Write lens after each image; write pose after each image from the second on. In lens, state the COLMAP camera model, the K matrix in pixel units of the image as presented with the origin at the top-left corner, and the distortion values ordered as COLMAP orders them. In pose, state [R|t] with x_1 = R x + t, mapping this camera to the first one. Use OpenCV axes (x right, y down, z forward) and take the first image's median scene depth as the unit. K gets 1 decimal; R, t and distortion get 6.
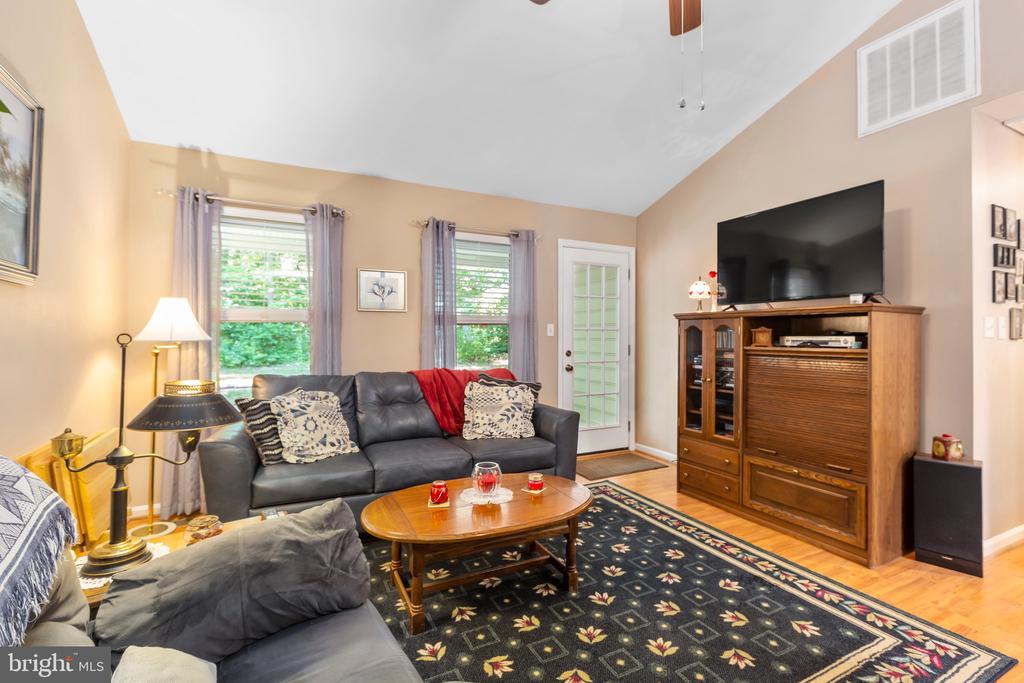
lens RADIAL K [[458.3, 0, 511.5], [0, 458.3, 336.3], [0, 0, 1]] dist [-0.009160, 0.000540]
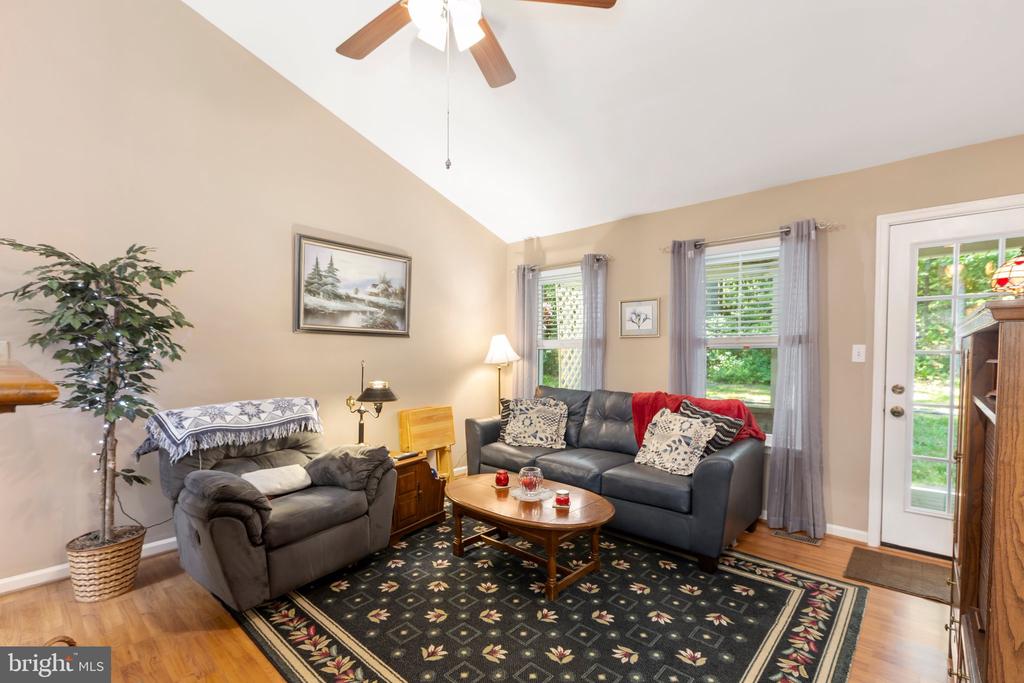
lens RADIAL K [[459.7, 0, 508.4], [0, 459.7, 366.5], [0, 0, 1]] dist [-0.001129, 0.000000]
pose [[0.359066, 0.028742, -0.932870, 0.832660], [0.000783, 0.999516, 0.031097, -0.024612], [0.933312, -0.011896, 0.358869, 0.397138]]
